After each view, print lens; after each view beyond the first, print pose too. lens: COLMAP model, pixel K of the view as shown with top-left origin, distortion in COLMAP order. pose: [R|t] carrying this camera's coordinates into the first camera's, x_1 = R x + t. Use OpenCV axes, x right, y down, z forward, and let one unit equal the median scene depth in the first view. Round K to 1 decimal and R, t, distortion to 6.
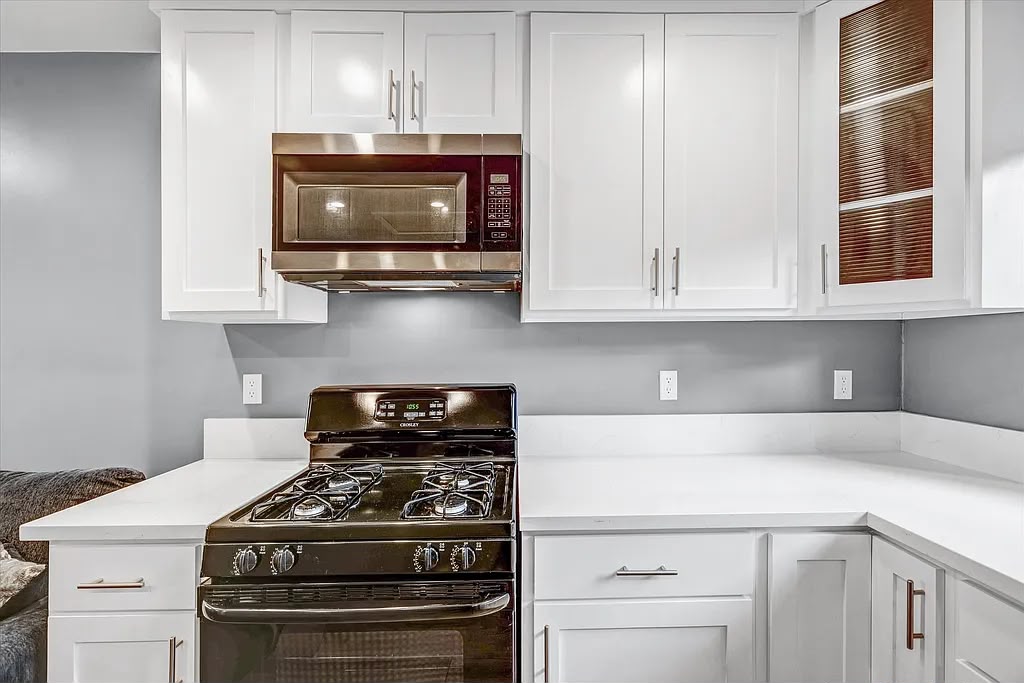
lens RADIAL K [[462.6, 0, 523.3], [0, 462.6, 346.4], [0, 0, 1]] dist [-0.004147, 0.005846]
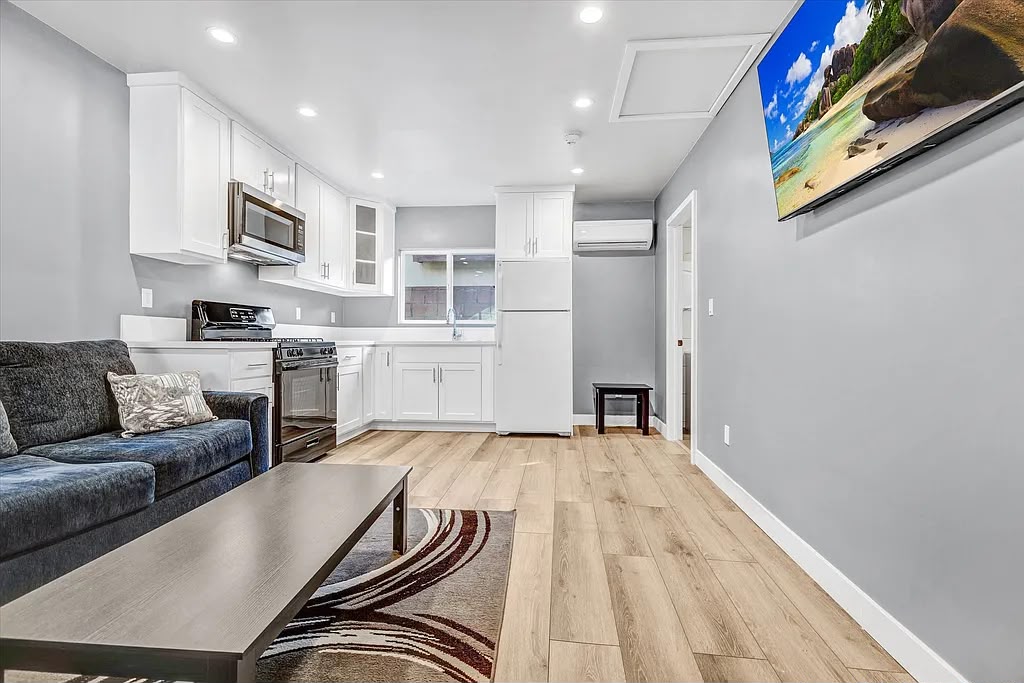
lens RADIAL K [[462.6, 0, 512.4], [0, 462.6, 336.9], [0, 0, 1]] dist [-0.004147, 0.005846]
pose [[0.116183, 0.014425, 0.993123, -2.513500], [-0.003762, 0.999894, -0.014084, 0.301583], [-0.993221, -0.002099, 0.116225, -0.528240]]
